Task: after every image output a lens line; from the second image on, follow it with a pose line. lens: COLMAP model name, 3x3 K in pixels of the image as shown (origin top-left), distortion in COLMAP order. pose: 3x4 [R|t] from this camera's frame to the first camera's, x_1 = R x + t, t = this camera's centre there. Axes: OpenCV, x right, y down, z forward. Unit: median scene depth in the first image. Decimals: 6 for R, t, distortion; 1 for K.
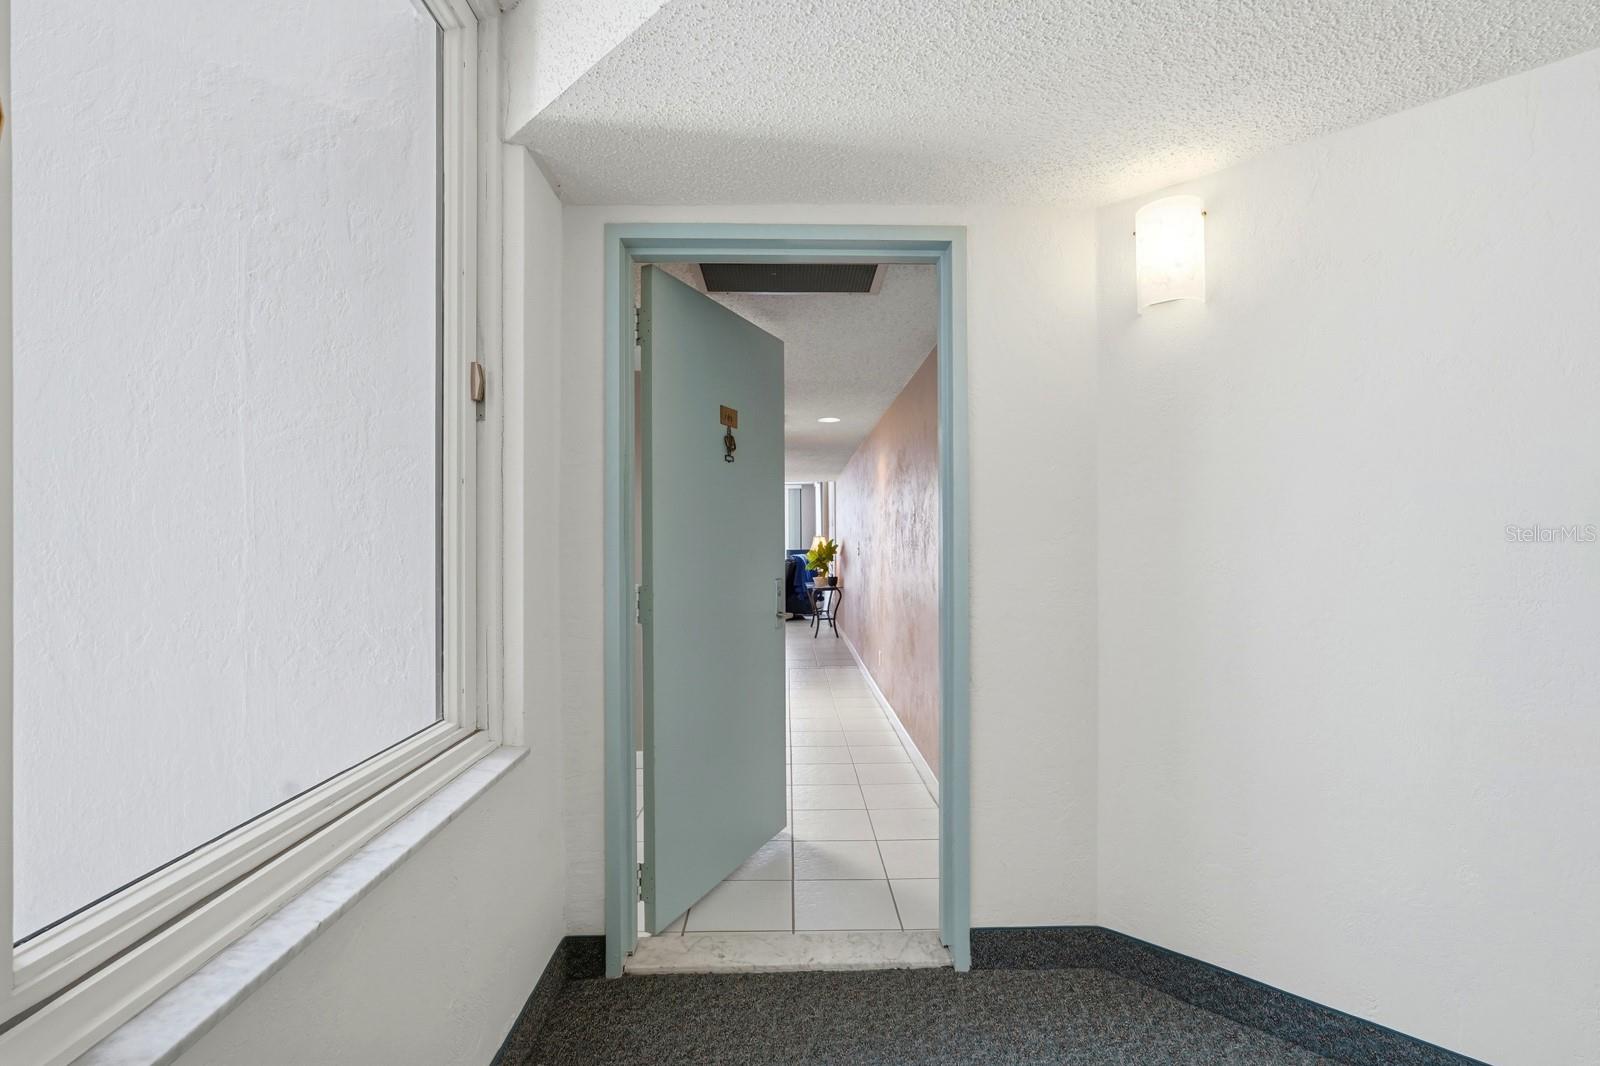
lens RADIAL K [[716.6, 0, 800.0], [0, 716.6, 533.0], [0, 0, 1]] dist [0.001637, 0.000287]
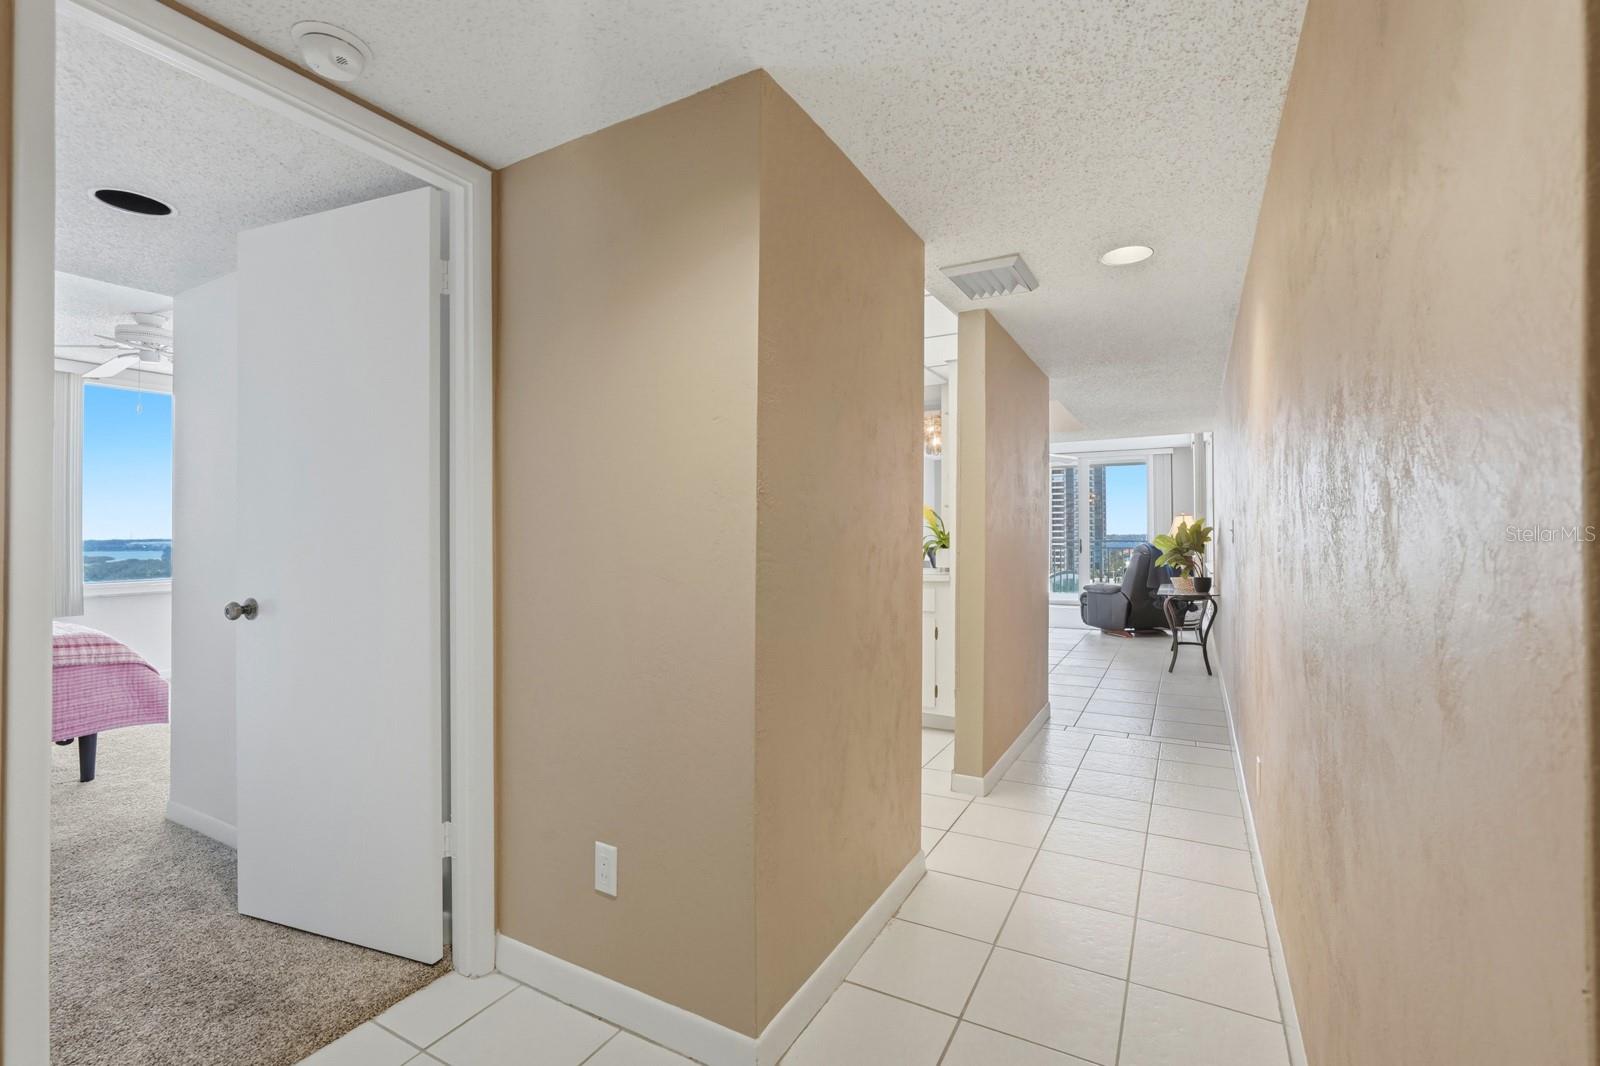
lens RADIAL K [[716.6, 0, 800.0], [0, 716.6, 533.0], [0, 0, 1]] dist [0.001637, 0.000287]
pose [[0.869713, -0.005034, -0.493531, 0.048660], [0.013035, 0.999833, 0.012772, 0.009235], [0.493385, -0.017541, 0.869634, 0.277166]]
